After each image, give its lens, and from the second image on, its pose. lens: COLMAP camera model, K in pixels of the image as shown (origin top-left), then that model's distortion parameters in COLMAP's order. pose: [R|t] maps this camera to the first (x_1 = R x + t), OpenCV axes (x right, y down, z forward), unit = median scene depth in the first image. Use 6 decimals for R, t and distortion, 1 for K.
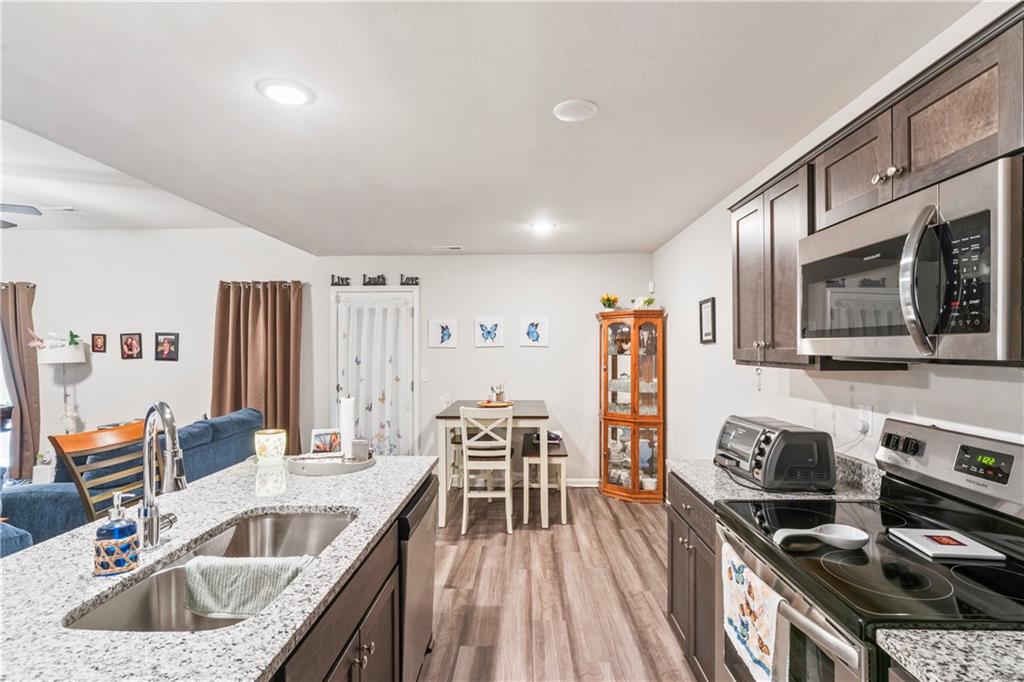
lens RADIAL K [[492.0, 0, 512.5], [0, 492.0, 346.2], [0, 0, 1]] dist [-0.003150, -0.000265]
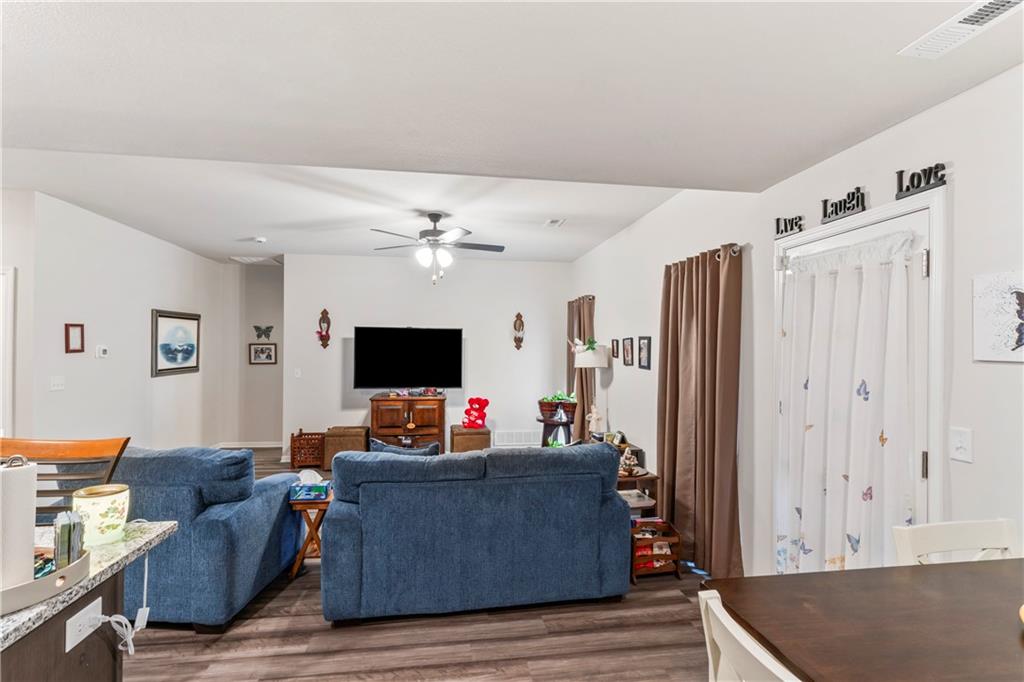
lens RADIAL K [[492.0, 0, 515.0], [0, 492.0, 347.4], [0, 0, 1]] dist [-0.003150, -0.000265]
pose [[0.184508, -0.002716, -0.982827, 0.096056], [-0.007252, 0.999965, -0.004125, -0.002966], [0.982804, 0.007889, 0.184482, 0.619850]]
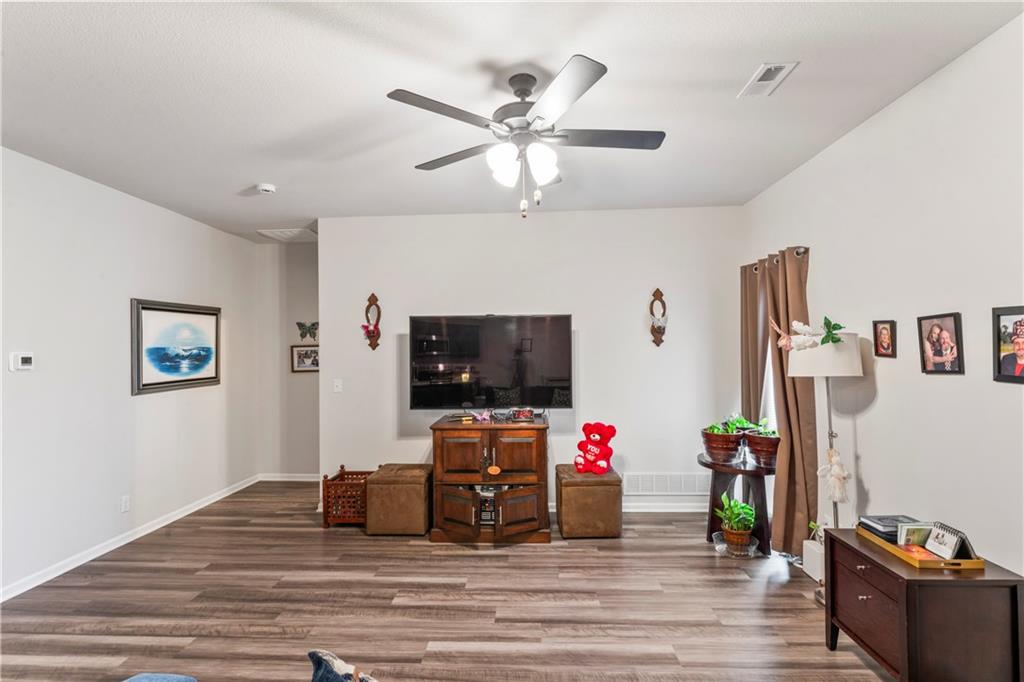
lens RADIAL K [[492.0, 0, 513.5], [0, 492.0, 343.3], [0, 0, 1]] dist [-0.003150, -0.000265]
pose [[-0.012046, -0.011438, -0.999862, -0.343889], [0.011983, 0.999861, -0.011583, -0.000558], [0.999856, -0.012121, -0.011908, 0.633390]]
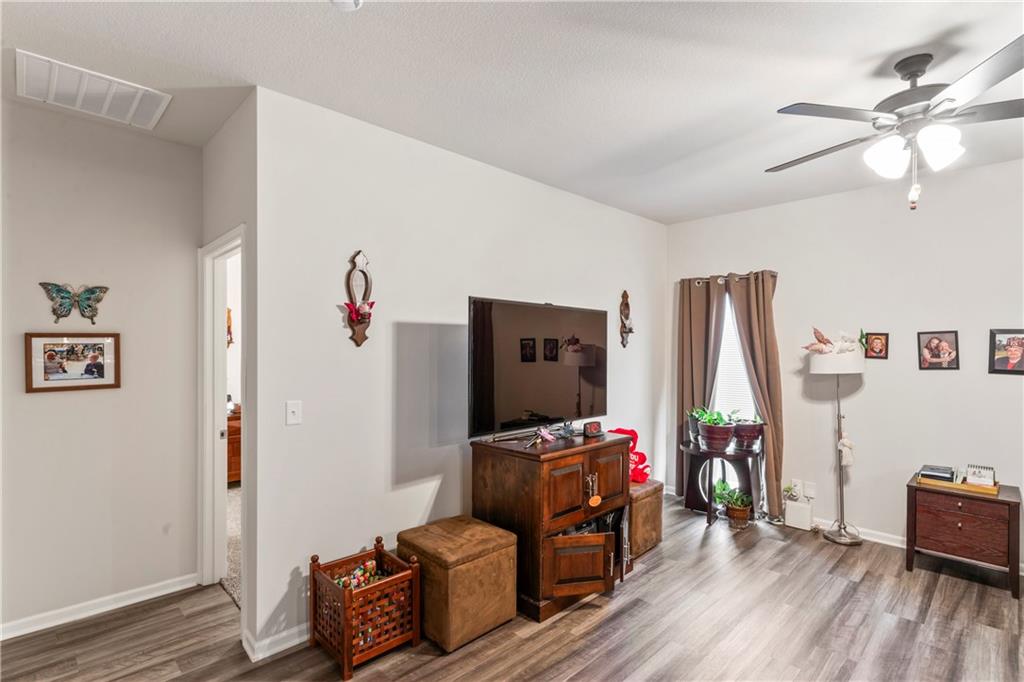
lens RADIAL K [[492.0, 0, 514.0], [0, 492.0, 348.0], [0, 0, 1]] dist [-0.003150, -0.000265]
pose [[0.721199, 0.005948, -0.692702, -0.731437], [-0.004976, 0.999982, 0.003406, -0.002926], [0.692710, 0.000990, 0.721216, 0.124642]]
